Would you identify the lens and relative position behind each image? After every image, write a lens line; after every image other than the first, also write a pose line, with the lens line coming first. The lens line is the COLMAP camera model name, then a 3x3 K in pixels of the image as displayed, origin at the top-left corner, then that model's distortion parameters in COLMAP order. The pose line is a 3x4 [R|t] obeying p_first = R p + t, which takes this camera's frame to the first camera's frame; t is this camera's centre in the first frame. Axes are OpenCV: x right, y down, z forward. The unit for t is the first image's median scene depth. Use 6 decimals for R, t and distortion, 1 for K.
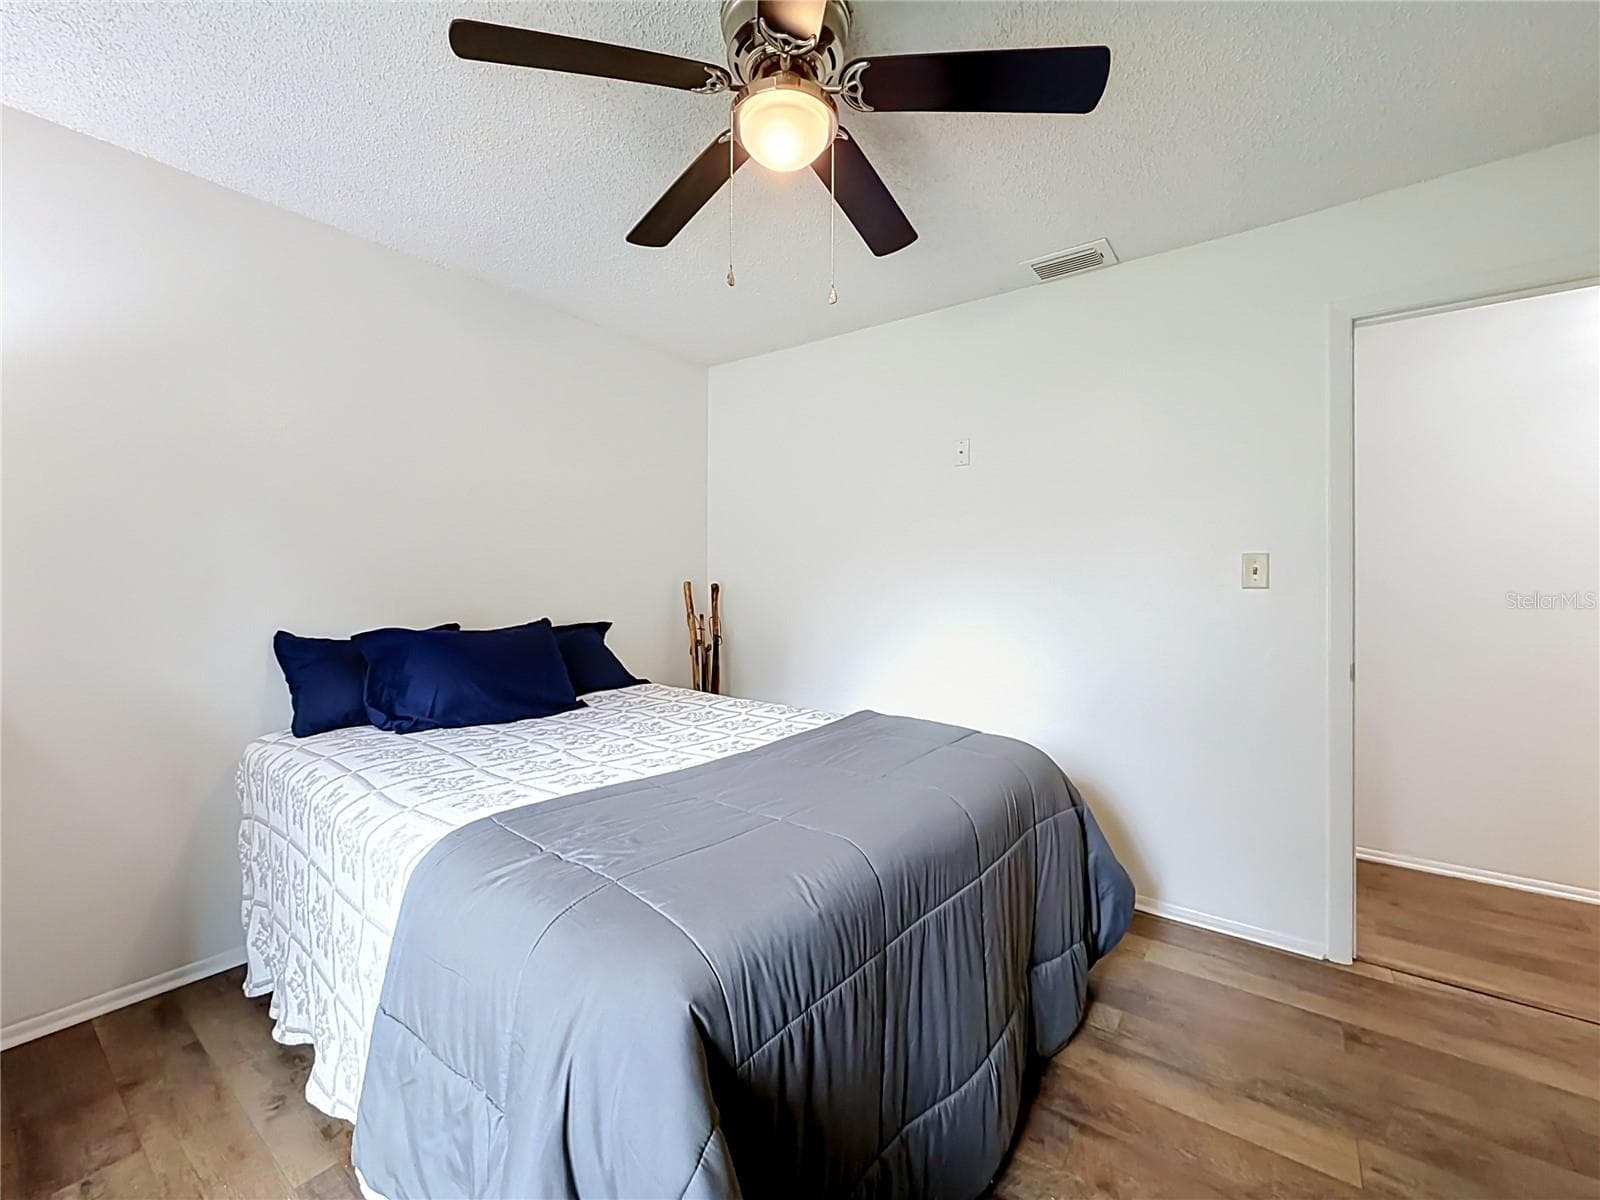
lens RADIAL K [[661.7, 0, 800.0], [0, 661.7, 600.0], [0, 0, 1]] dist [-0.001069, -0.000253]
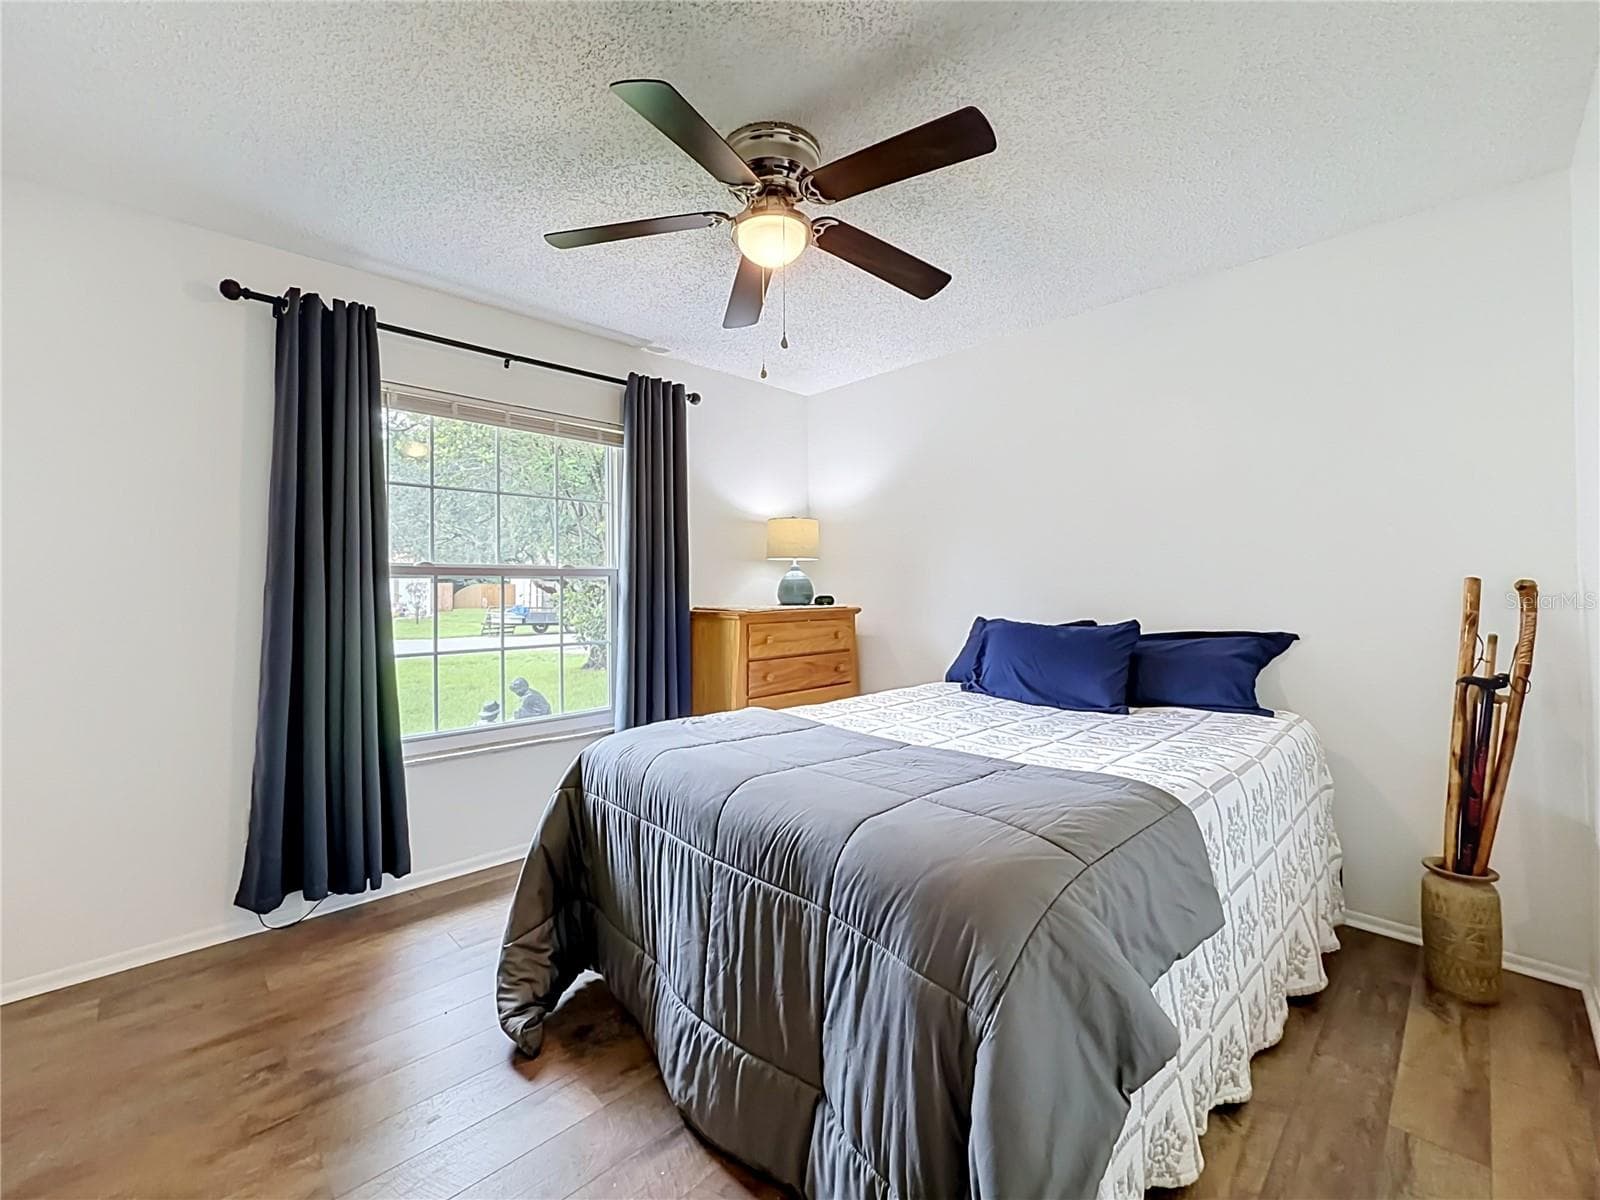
lens RADIAL K [[661.7, 0, 800.0], [0, 661.7, 600.0], [0, 0, 1]] dist [-0.001069, -0.000253]
pose [[-0.146742, 0.021490, -0.988941, 0.687031], [-0.020408, 0.999485, 0.024748, -0.015042], [0.988964, 0.023814, -0.146228, 0.679084]]
